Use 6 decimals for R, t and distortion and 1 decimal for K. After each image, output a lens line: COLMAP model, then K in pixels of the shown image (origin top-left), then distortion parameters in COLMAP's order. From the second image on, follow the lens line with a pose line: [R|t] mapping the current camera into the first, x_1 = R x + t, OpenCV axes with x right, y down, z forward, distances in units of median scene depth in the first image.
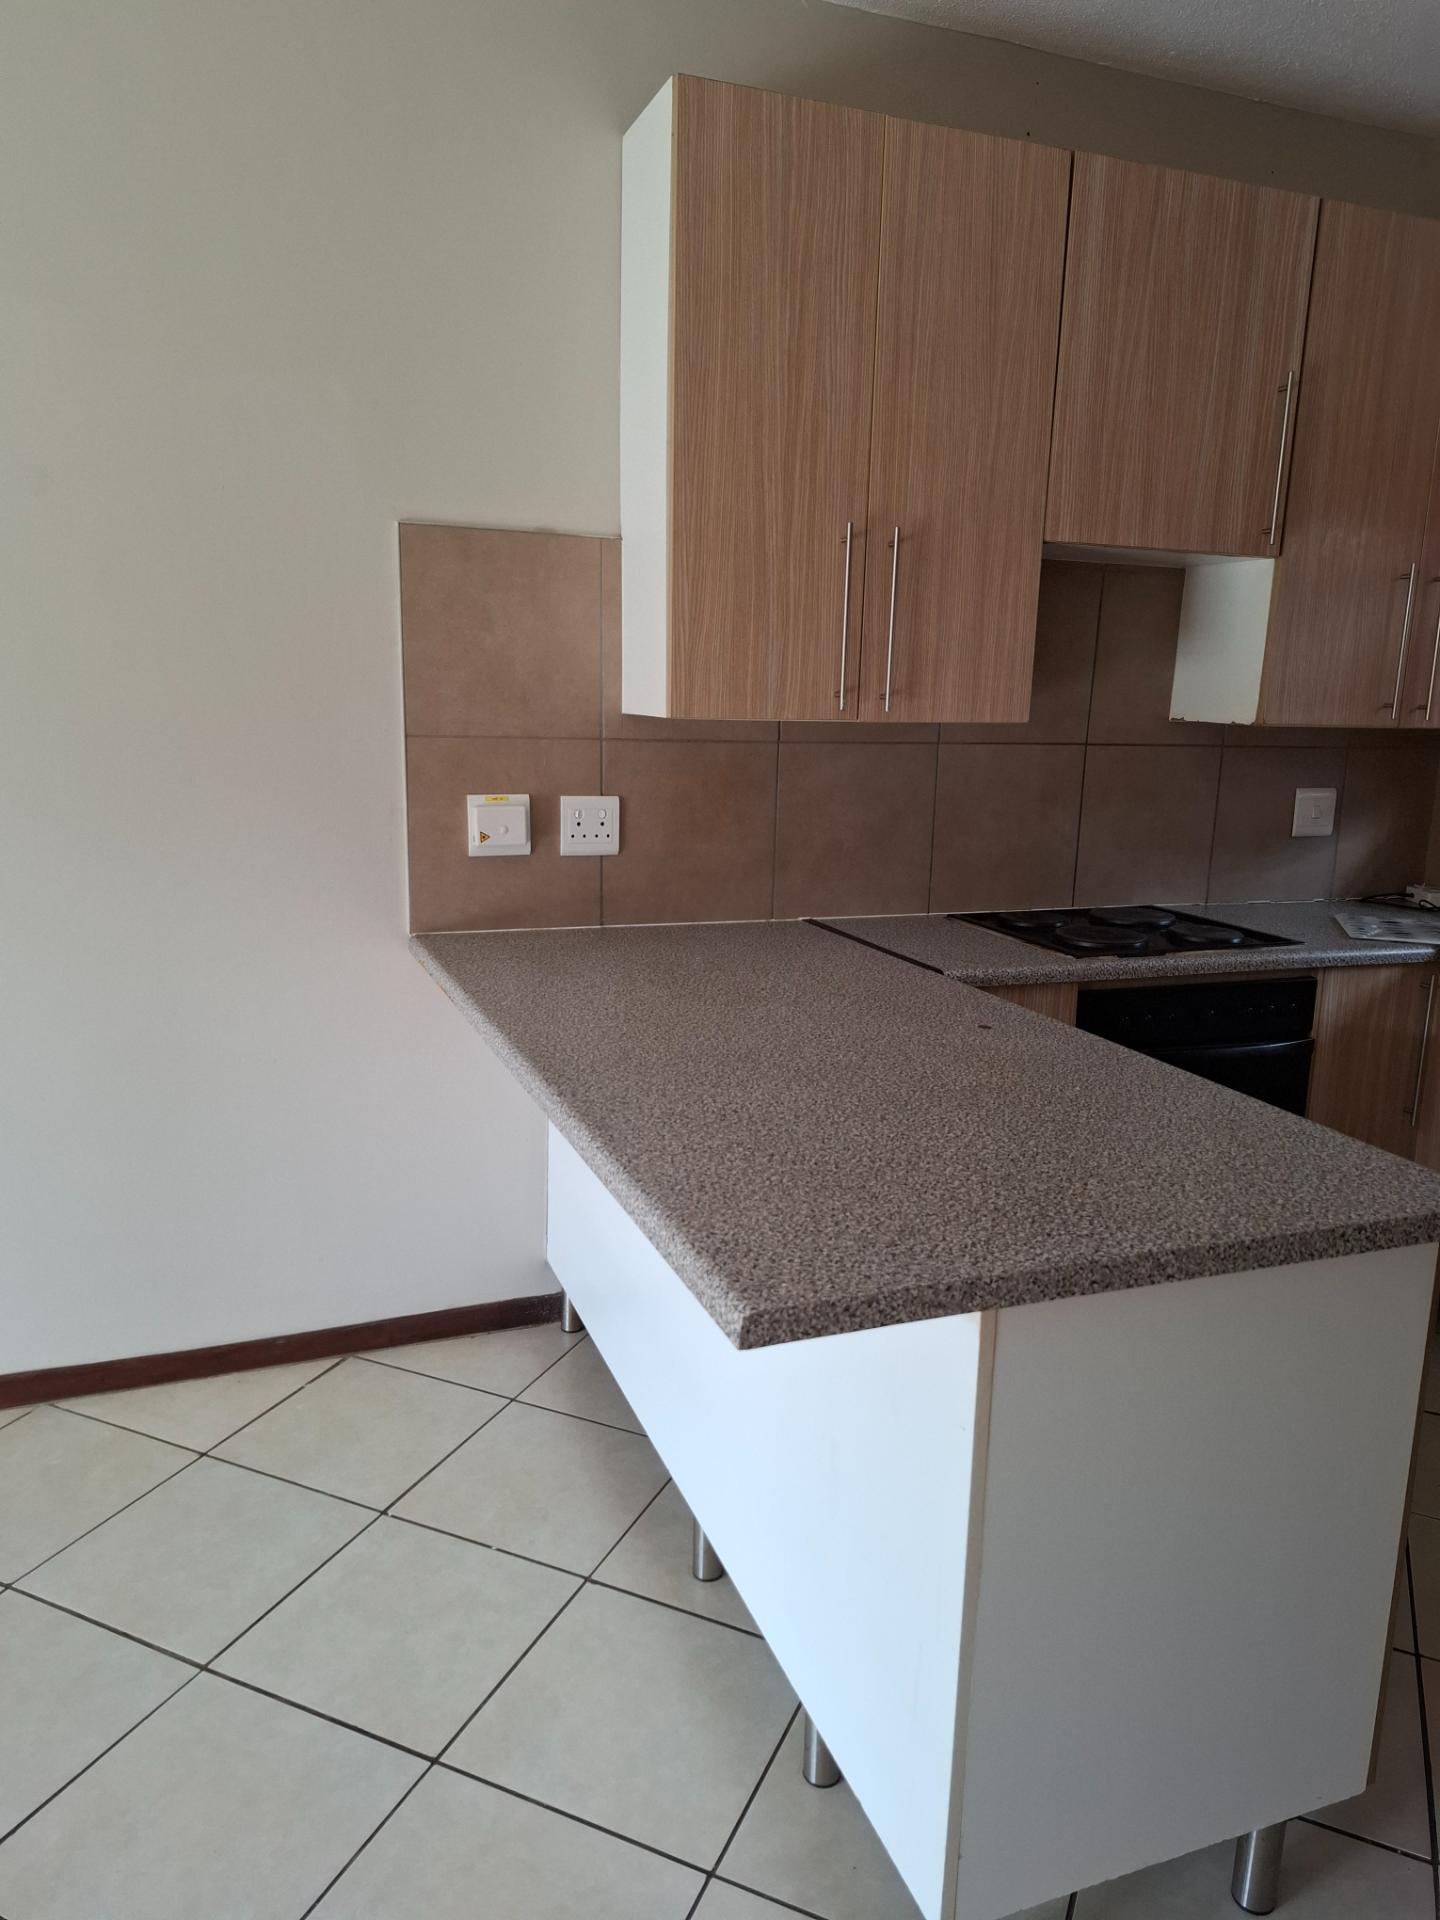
lens RADIAL K [[1326.4, 0, 684.5], [0, 1326.4, 934.8], [0, 0, 1]] dist [0.110132, -0.129123]
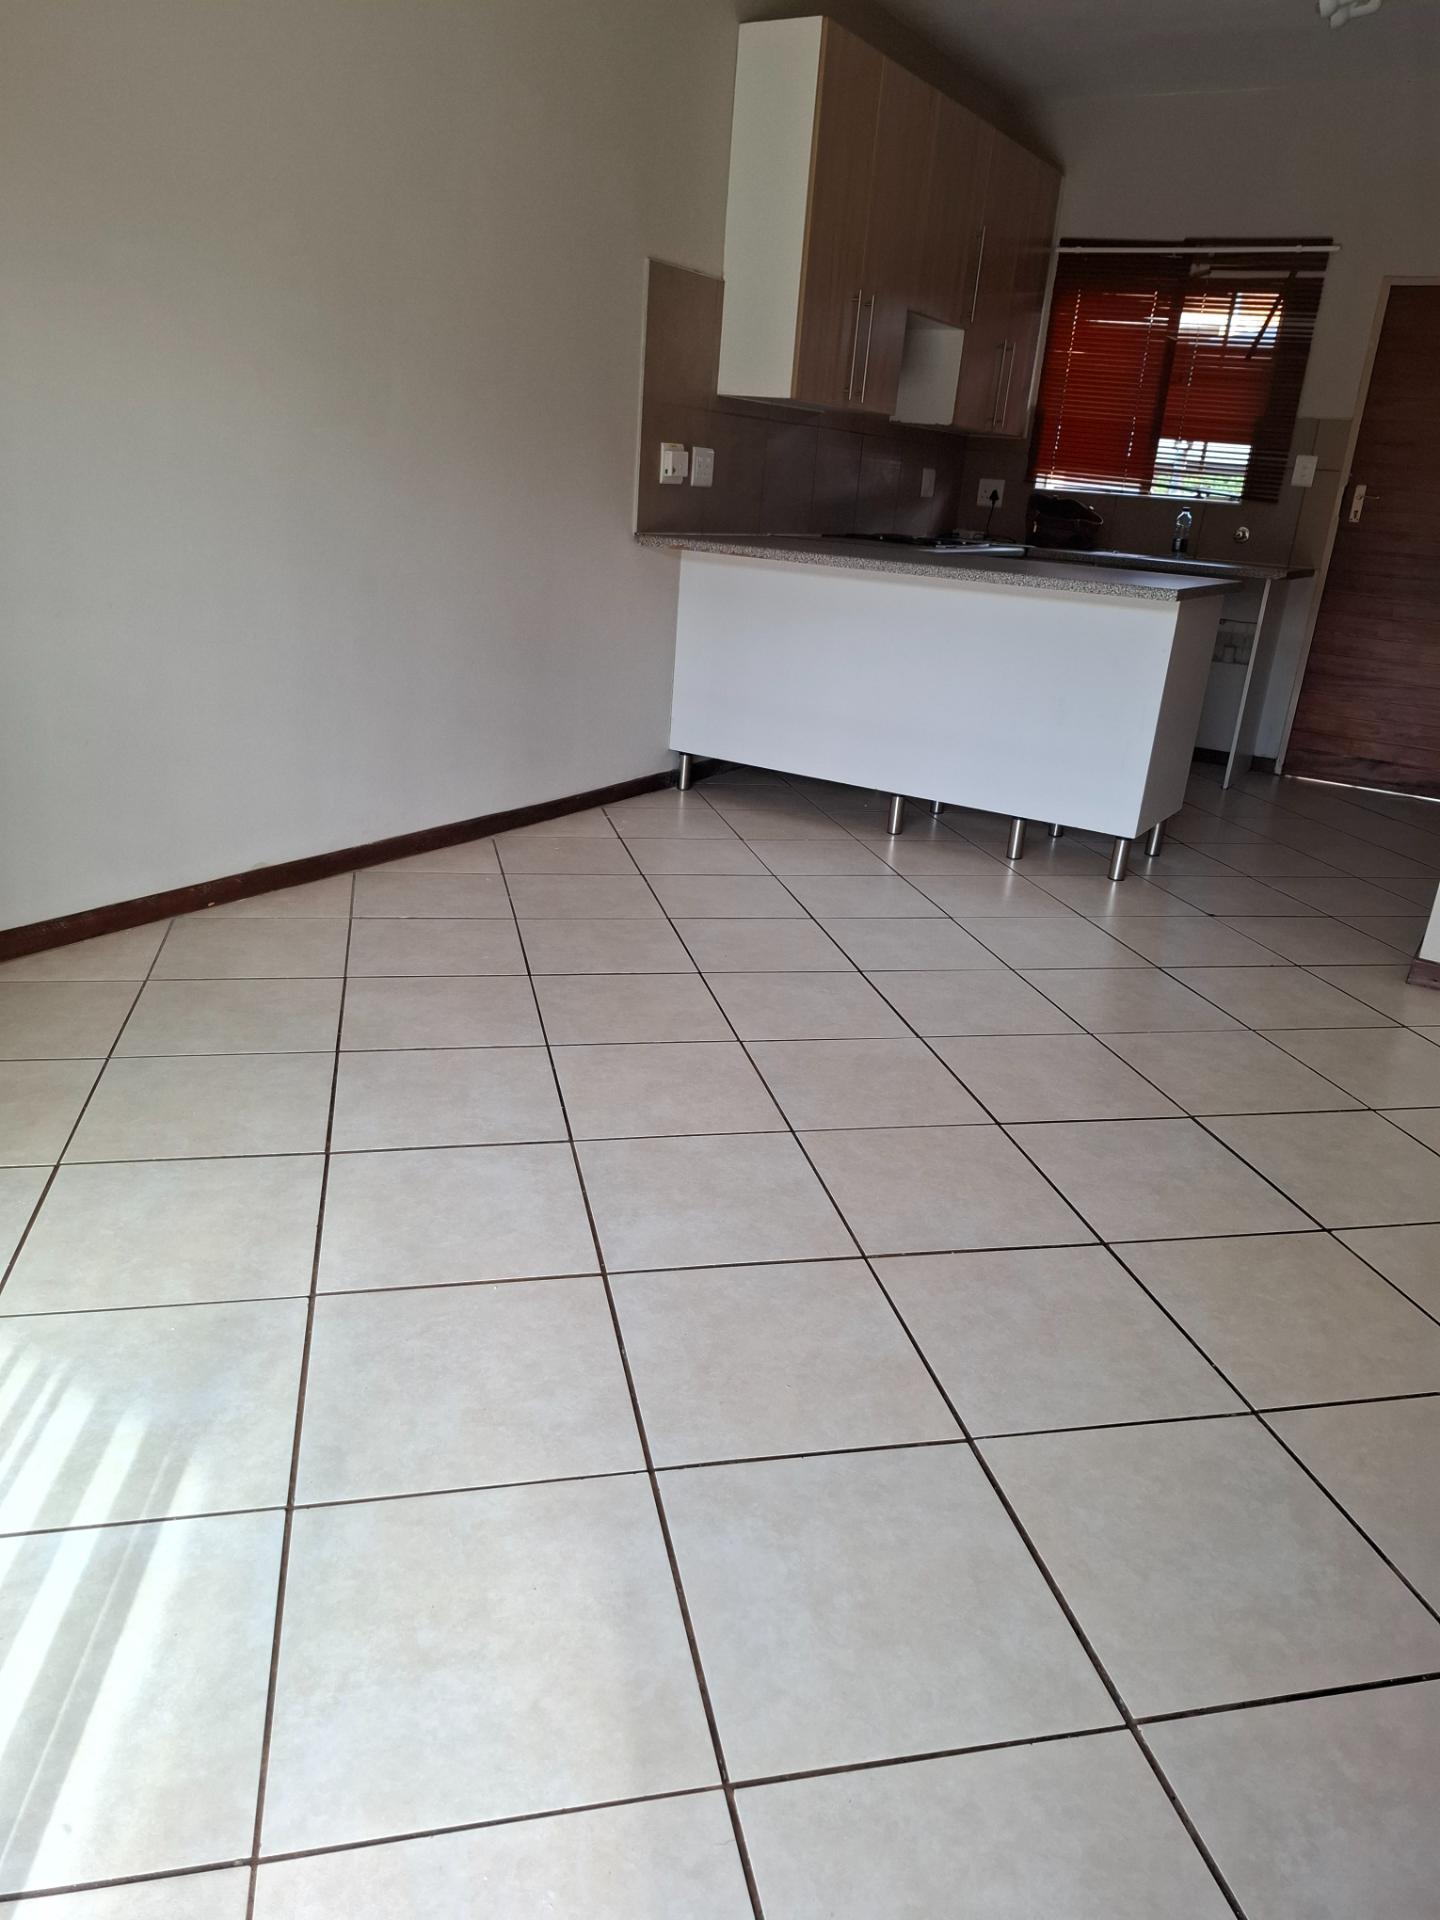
lens RADIAL K [[1346.5, 0, 717.1], [0, 1346.5, 952.4], [0, 0, 1]] dist [0.102831, -0.140941]
pose [[0.785857, -0.174367, 0.593317, -1.187993], [0.059718, 0.976339, 0.207834, 0.158028], [-0.615519, -0.127896, 0.777676, -0.398560]]
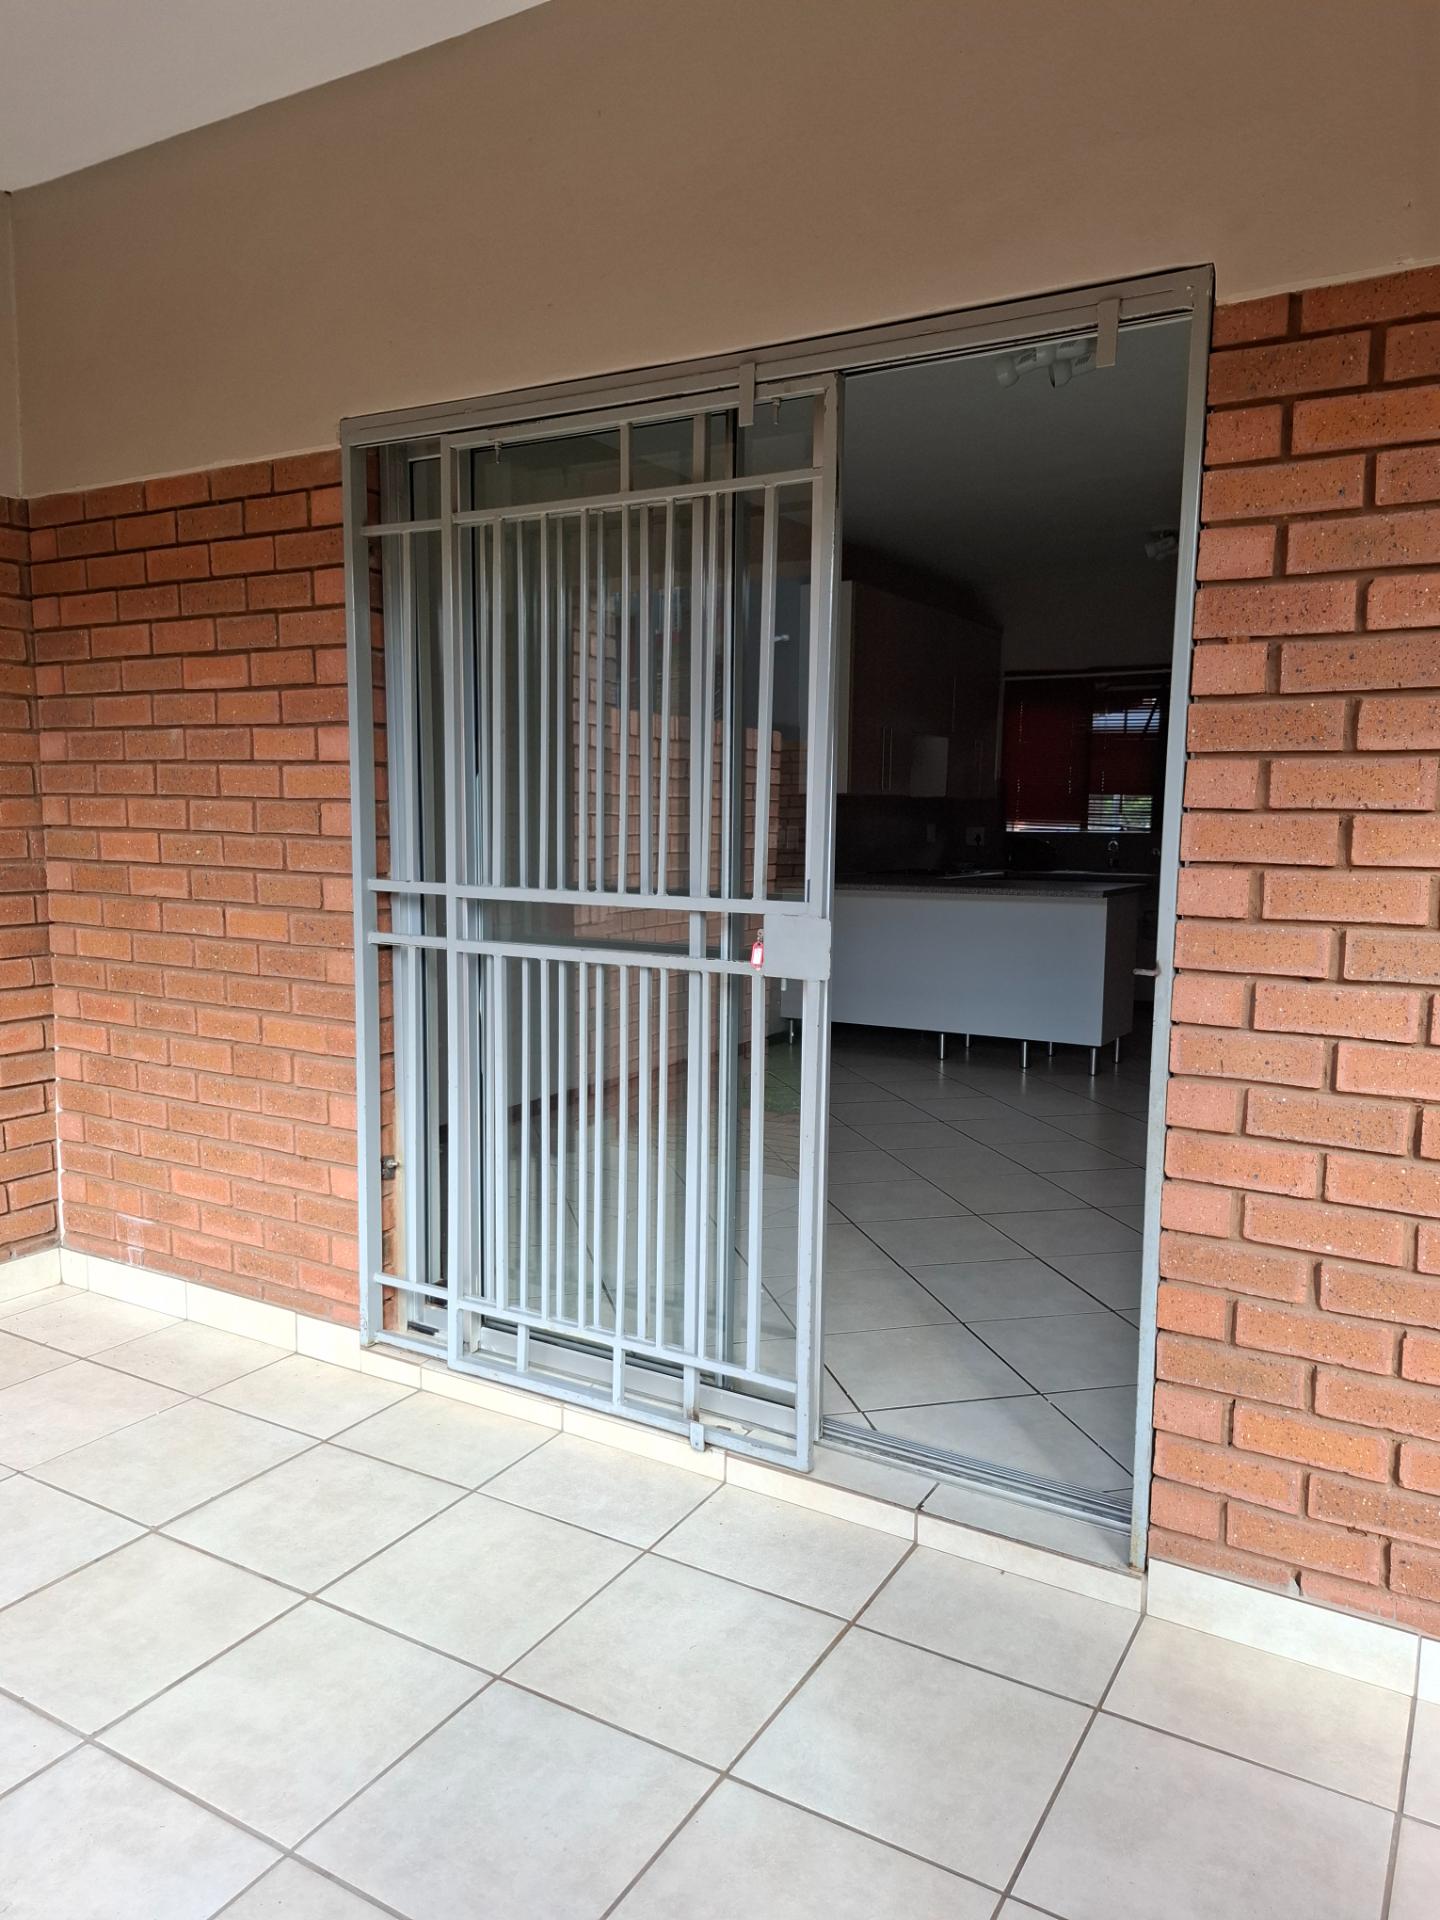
lens RADIAL K [[1346.5, 0, 717.1], [0, 1346.5, 952.4], [0, 0, 1]] dist [0.102831, -0.140941]
pose [[0.778305, -0.078777, 0.622925, -1.838305], [0.124892, 0.991697, -0.030631, 0.203372], [-0.615340, 0.101639, 0.781682, -0.910621]]
